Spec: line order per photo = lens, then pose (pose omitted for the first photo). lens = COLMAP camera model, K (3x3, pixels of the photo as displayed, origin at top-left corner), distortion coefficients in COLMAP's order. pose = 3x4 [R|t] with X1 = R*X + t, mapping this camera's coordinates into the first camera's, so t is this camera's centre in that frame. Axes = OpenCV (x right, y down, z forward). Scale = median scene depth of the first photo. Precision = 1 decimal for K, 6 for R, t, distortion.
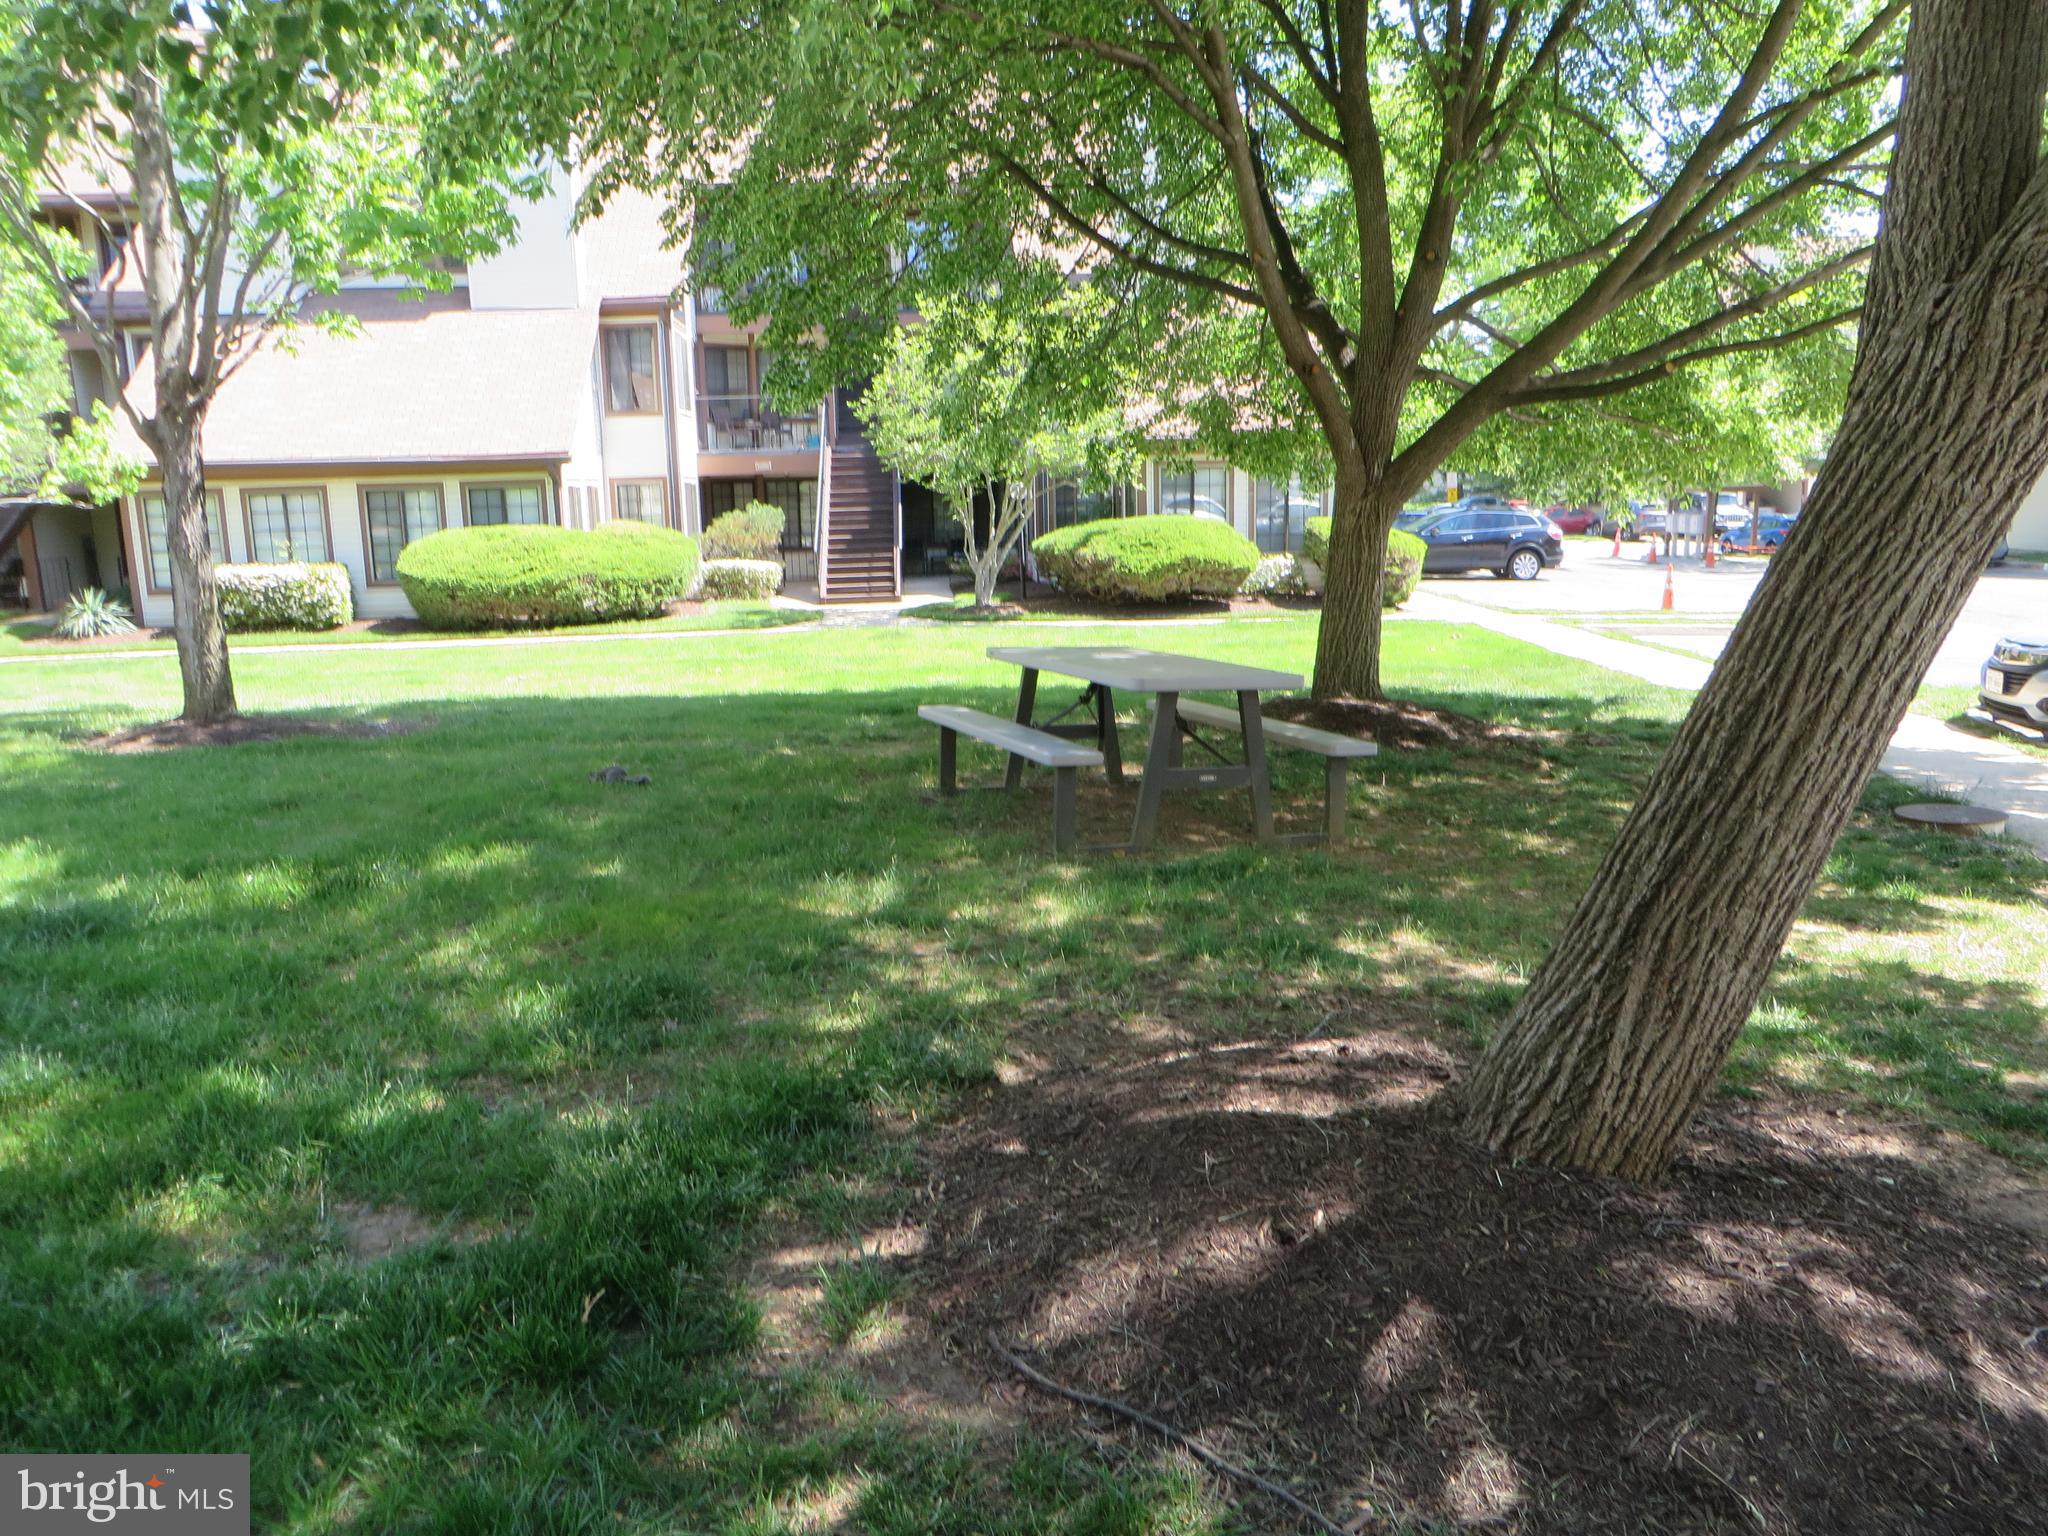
lens RADIAL K [[1540.4, 0, 1036.1], [0, 1540.4, 774.9], [0, 0, 1]] dist [-0.003932, -0.005123]
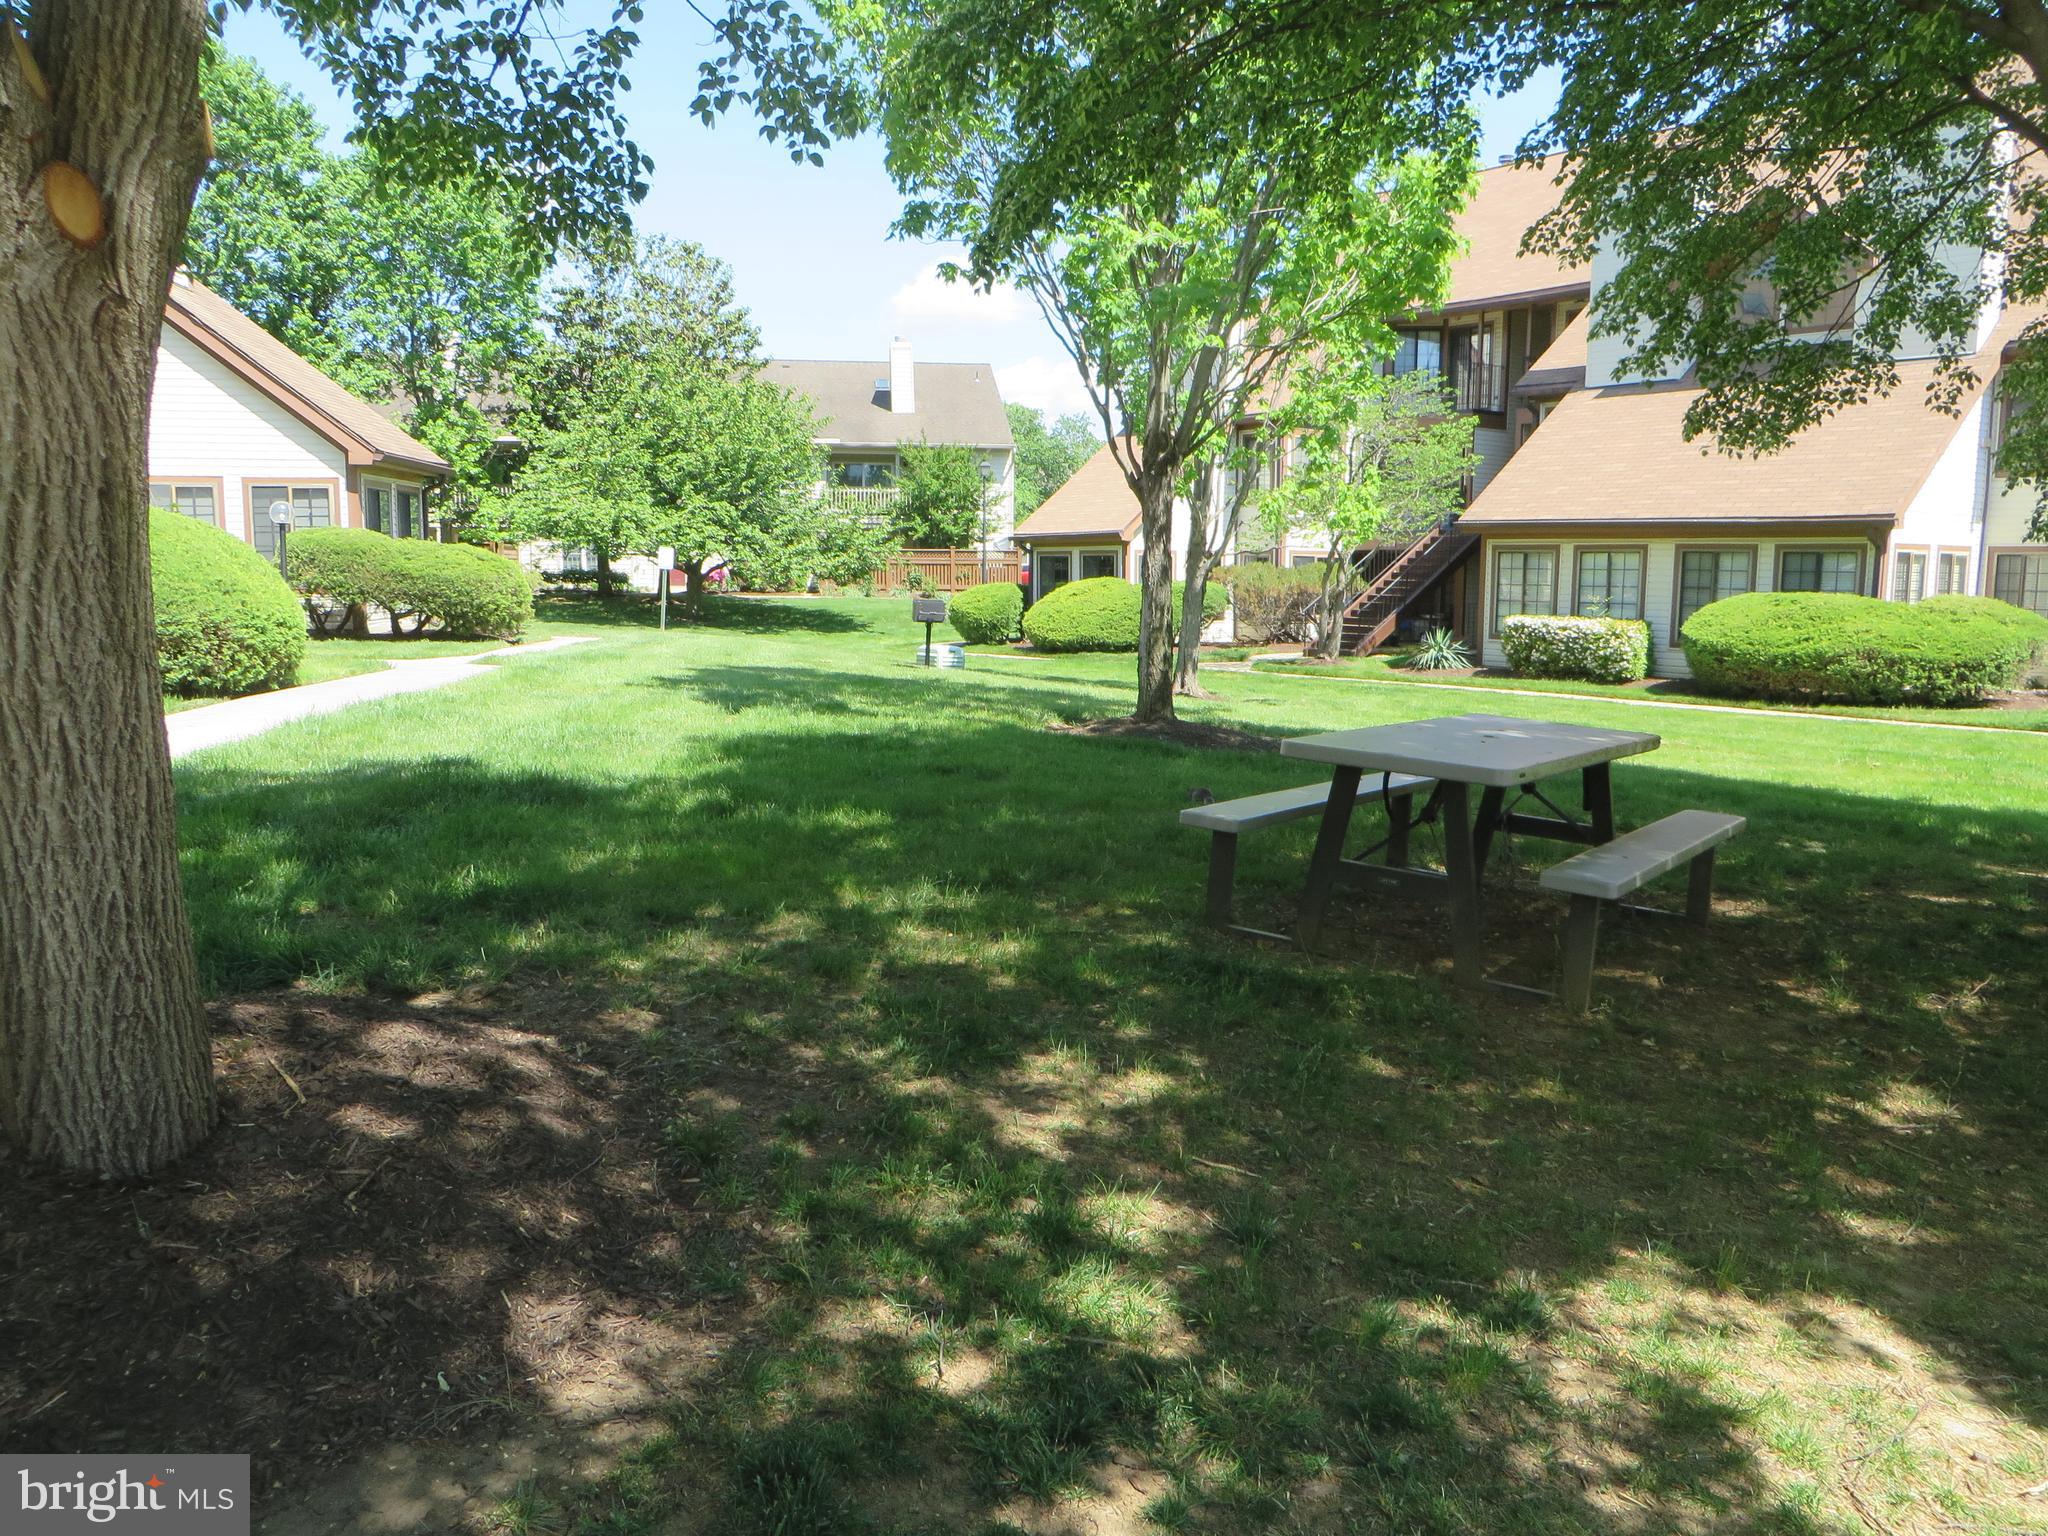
lens RADIAL K [[1540.4, 0, 1034.5], [0, 1540.4, 763.5], [0, 0, 1]] dist [-0.003932, -0.005123]
pose [[0.587201, 0.138493, -0.797505, 0.139272], [-0.179228, 0.983044, 0.038749, -0.012169], [0.789349, 0.120182, 0.602066, 0.082099]]
